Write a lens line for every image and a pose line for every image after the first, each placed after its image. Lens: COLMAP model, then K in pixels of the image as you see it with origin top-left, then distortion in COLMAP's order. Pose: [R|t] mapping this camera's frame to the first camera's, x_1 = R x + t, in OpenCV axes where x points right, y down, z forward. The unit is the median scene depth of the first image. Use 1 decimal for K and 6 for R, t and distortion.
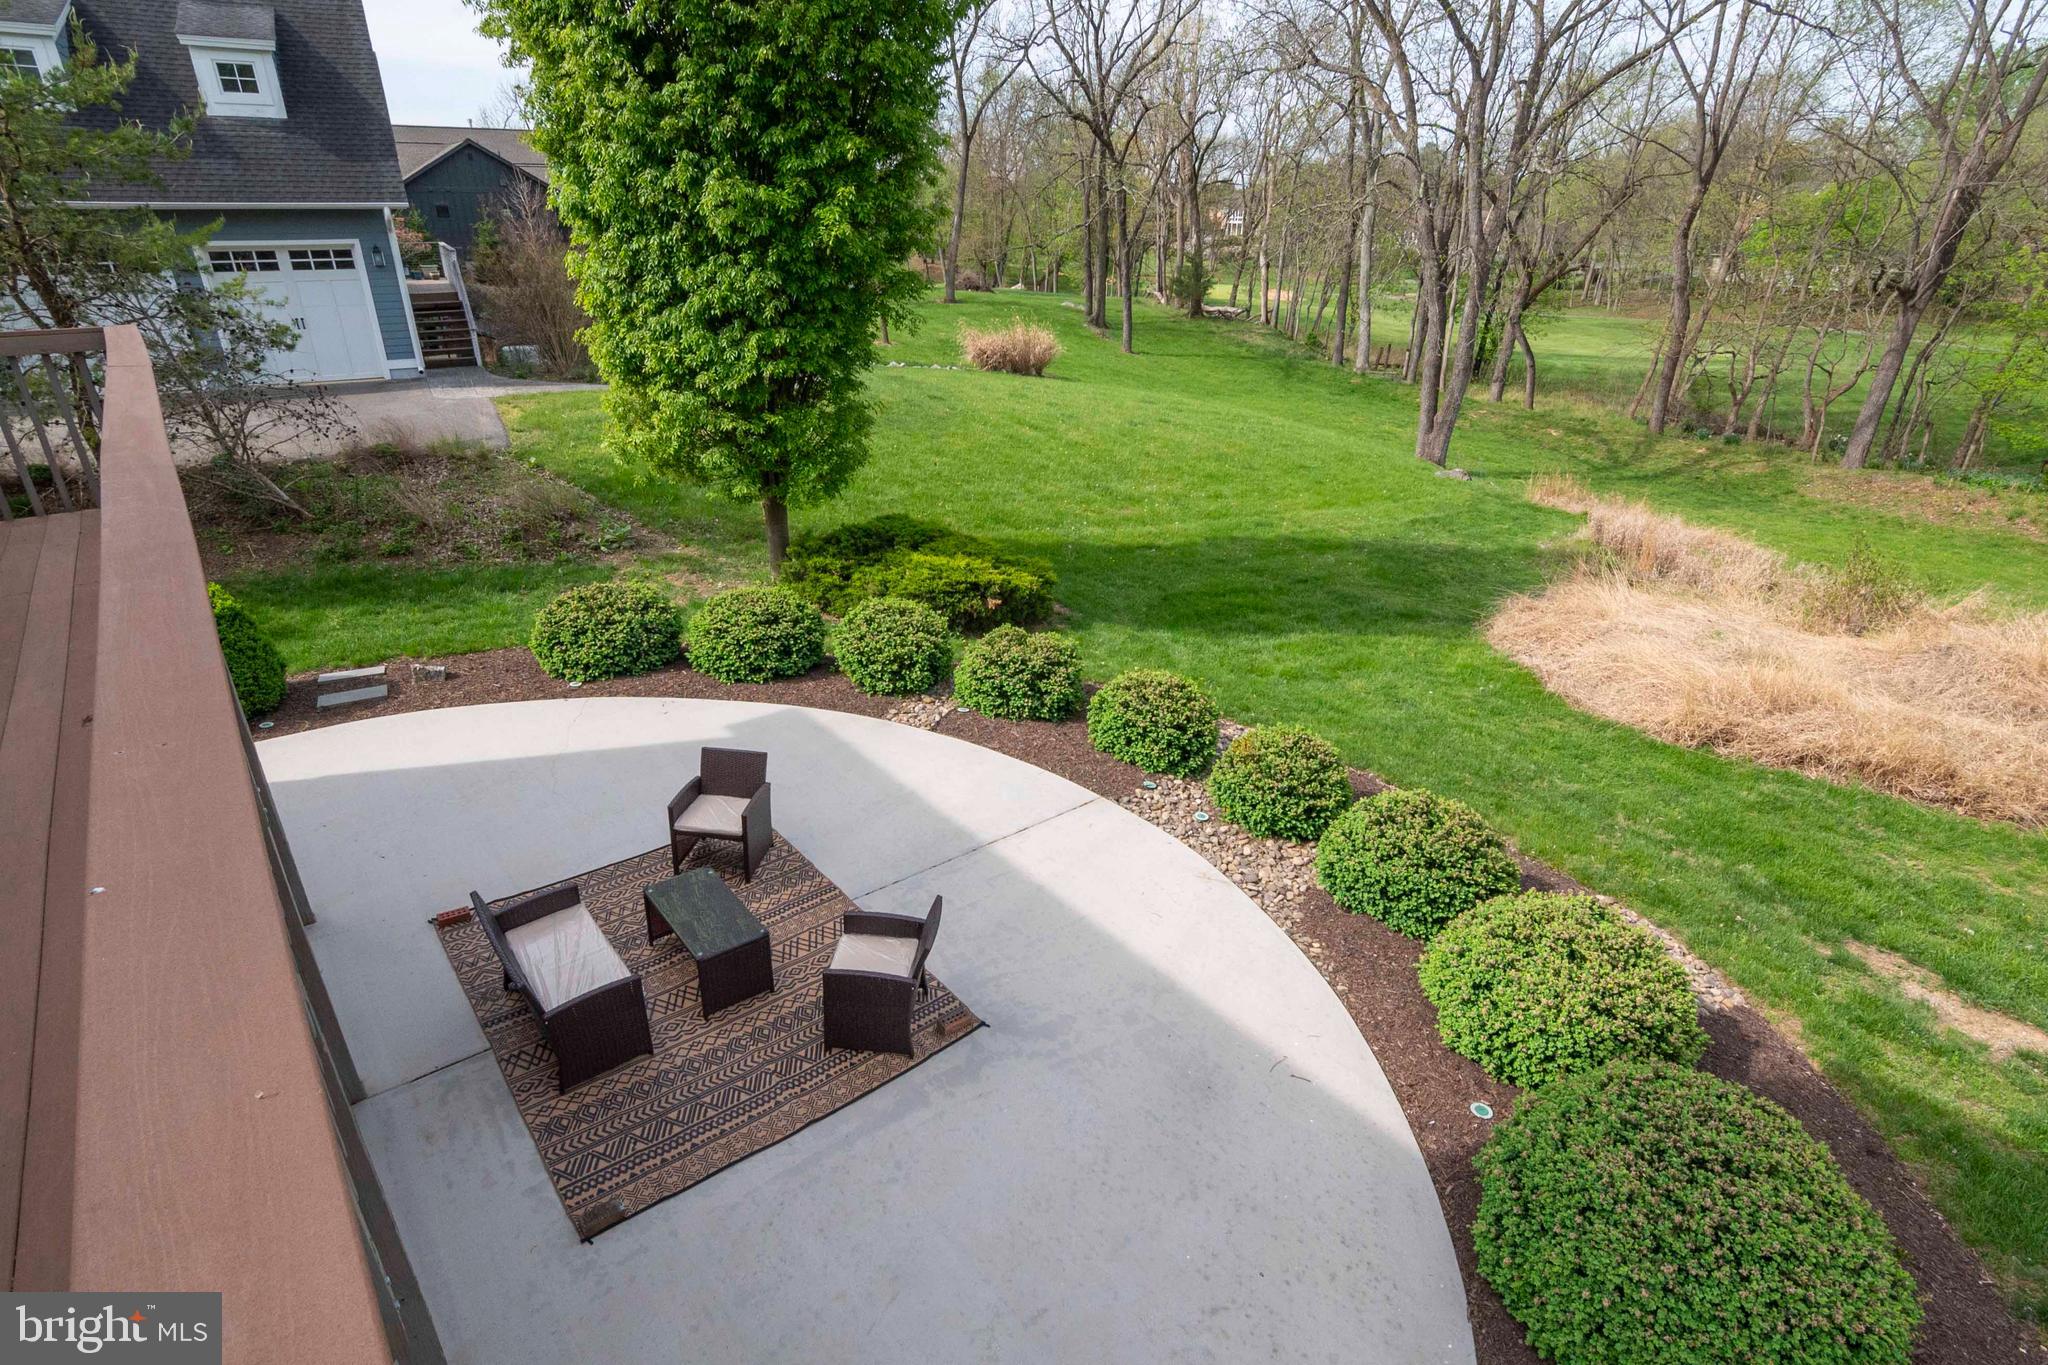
lens RADIAL K [[1019.4, 0, 1011.8], [0, 1019.4, 683.2], [0, 0, 1]] dist [-0.014579, 0.001213]
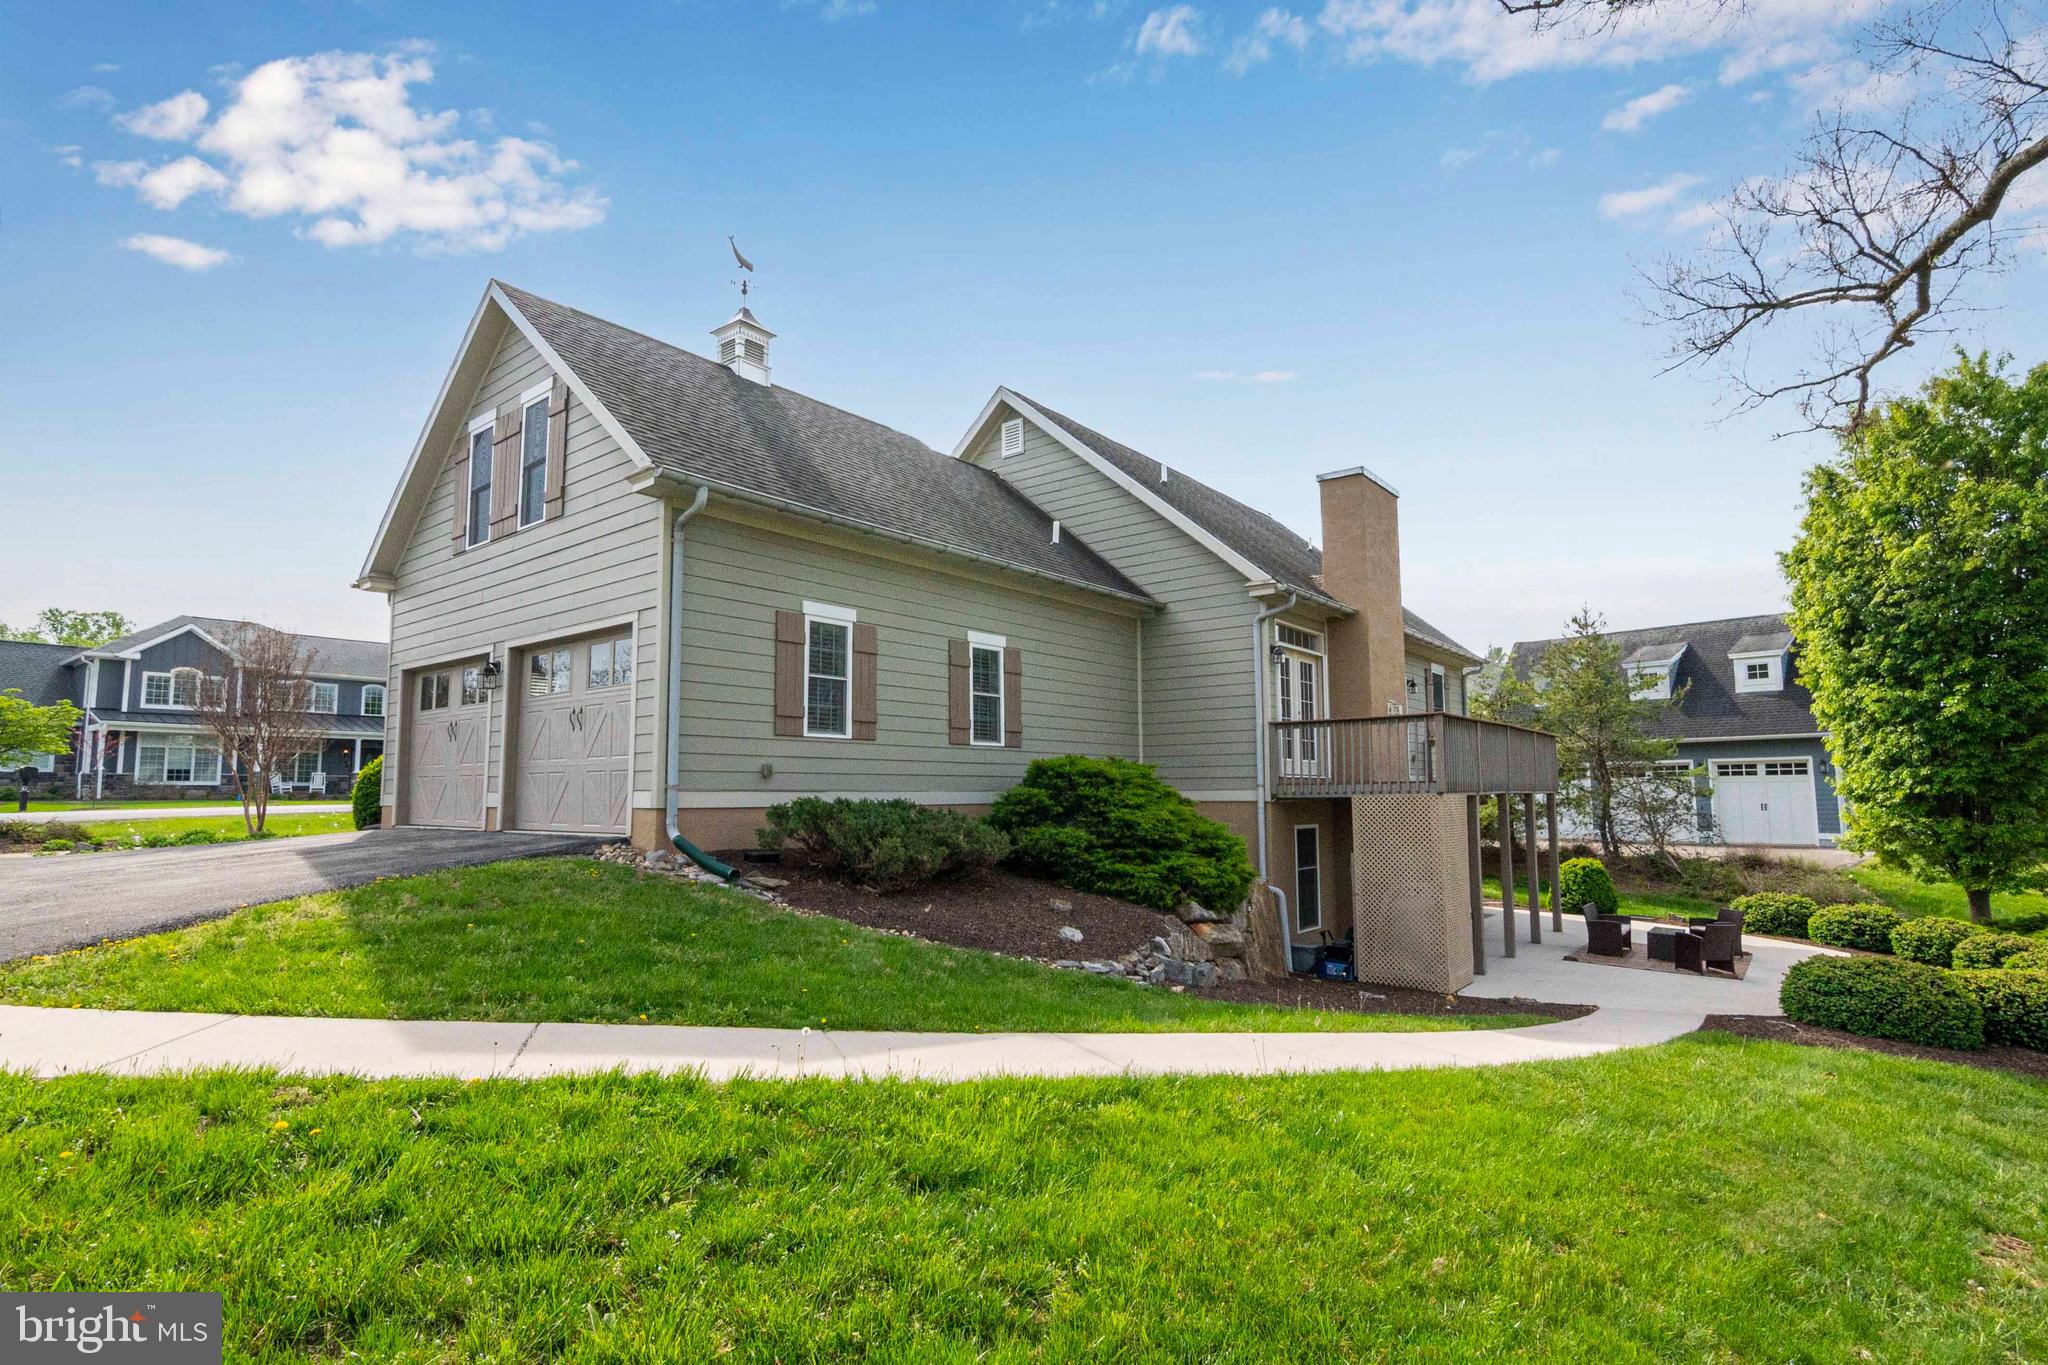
lens RADIAL K [[1019.4, 0, 1011.8], [0, 1019.4, 683.2], [0, 0, 1]] dist [-0.014579, 0.001213]
pose [[0.218078, -0.114722, -0.969165, 1.079115], [-0.406484, 0.892151, -0.197071, 0.474415], [0.887250, 0.436927, 0.147925, -0.651830]]
